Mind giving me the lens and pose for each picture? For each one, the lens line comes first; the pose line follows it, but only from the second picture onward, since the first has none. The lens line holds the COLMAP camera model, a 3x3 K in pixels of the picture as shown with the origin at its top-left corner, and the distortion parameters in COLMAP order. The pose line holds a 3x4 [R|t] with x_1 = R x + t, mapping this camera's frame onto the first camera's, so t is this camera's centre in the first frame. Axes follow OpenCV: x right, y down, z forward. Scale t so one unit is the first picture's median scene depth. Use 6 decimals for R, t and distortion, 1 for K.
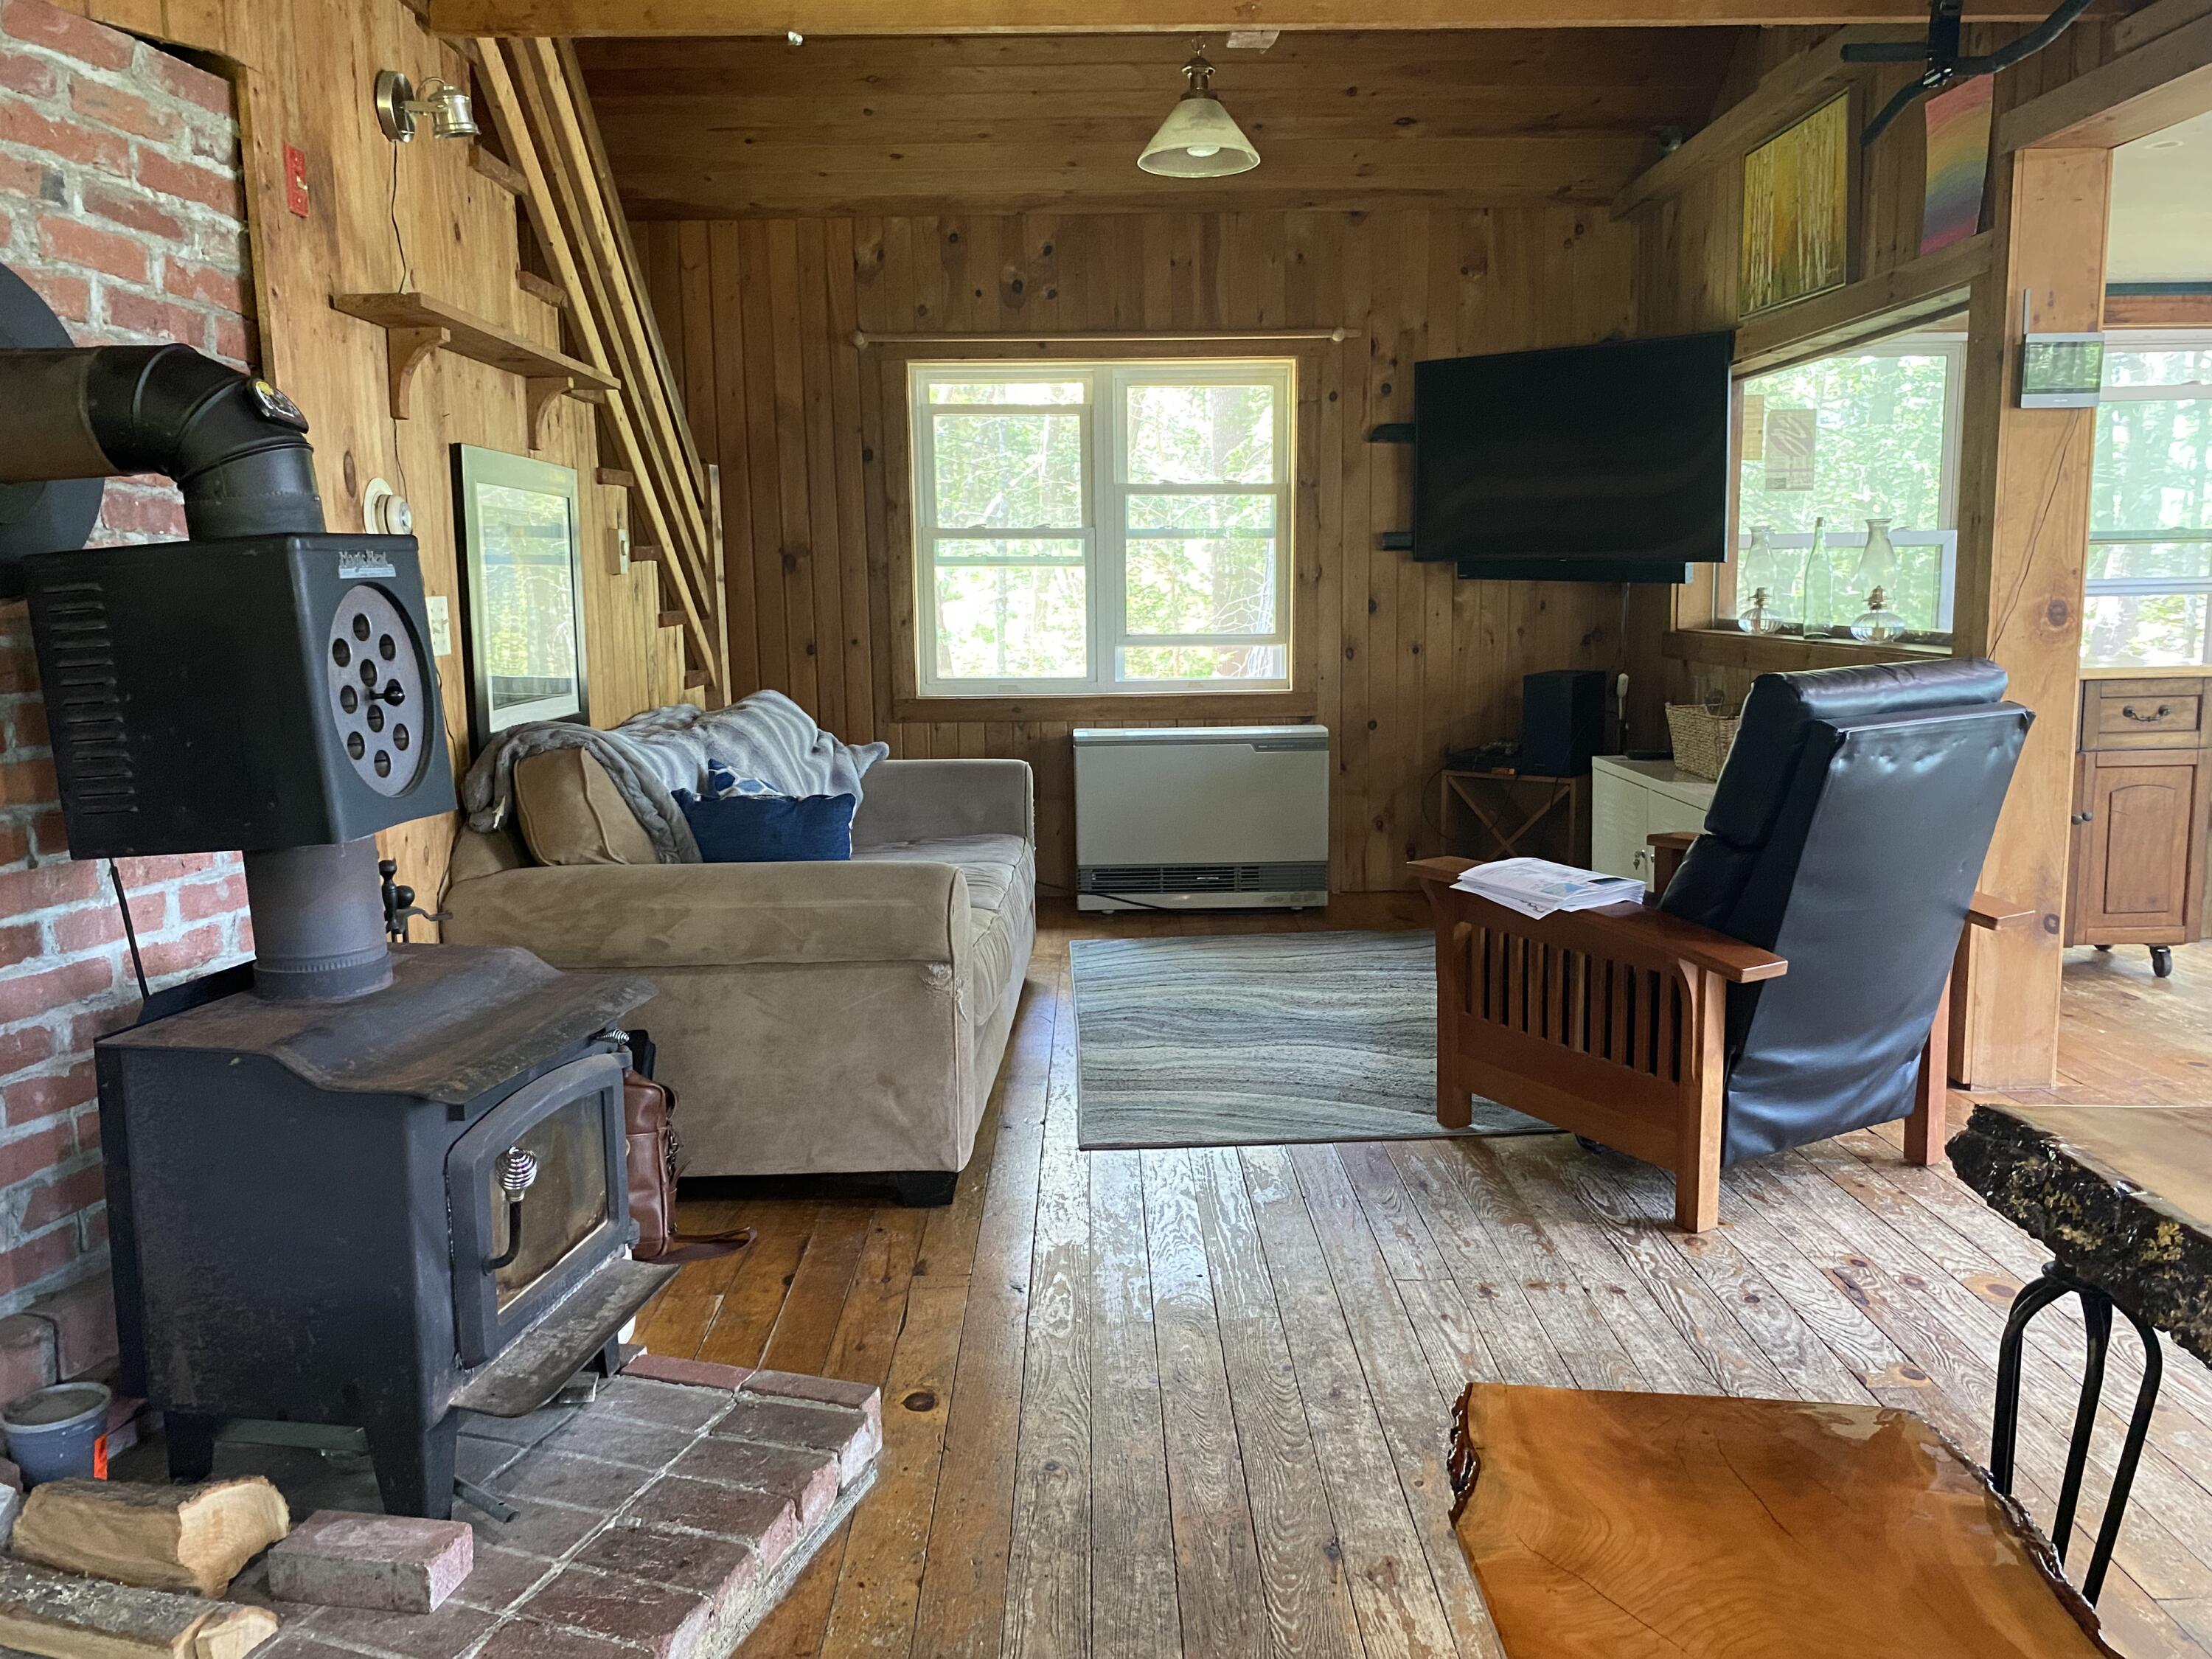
lens RADIAL K [[1790.1, 0, 1106.0], [0, 1790.1, 829.3], [0, 0, 1]] dist [0.098459, -0.201137]
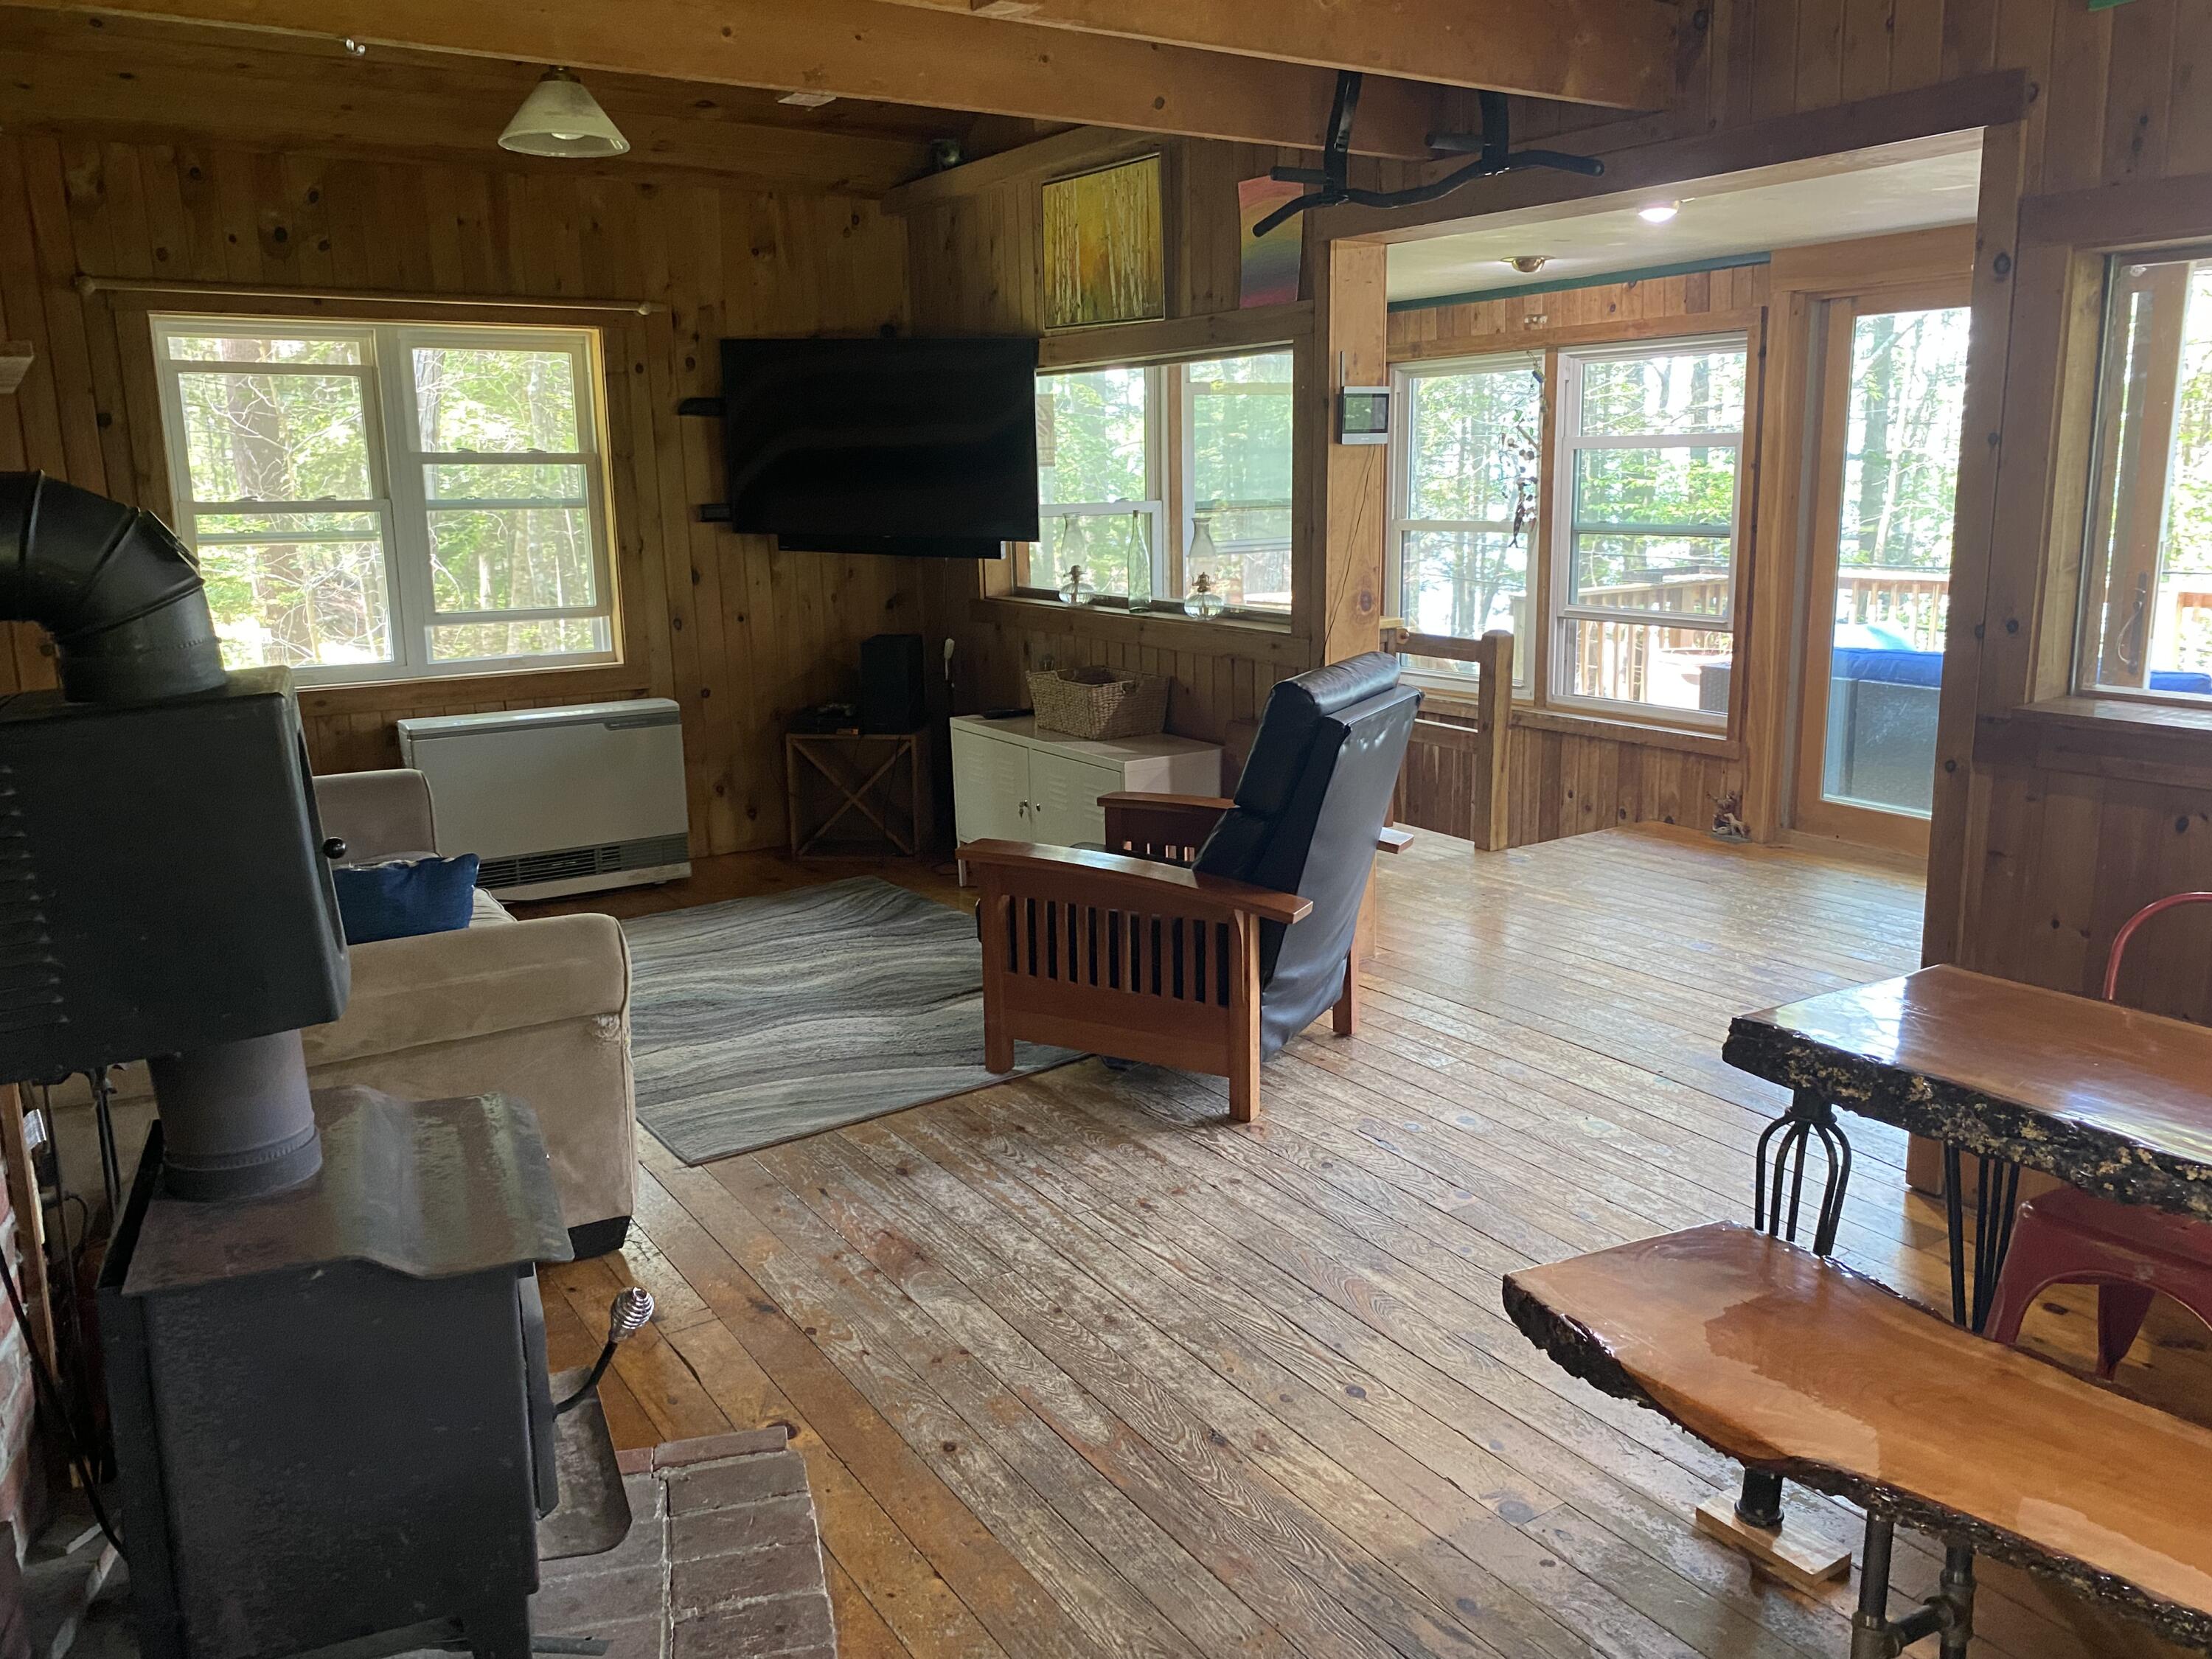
lens RADIAL K [[1757.4, 0, 1234.7], [0, 1757.4, 822.8], [0, 0, 1]] dist [0.068838, -0.082818]
pose [[0.825148, -0.107649, 0.554565, -0.181400], [0.077484, 0.993965, 0.077653, -0.042813], [-0.559578, -0.021105, 0.828509, -0.003669]]
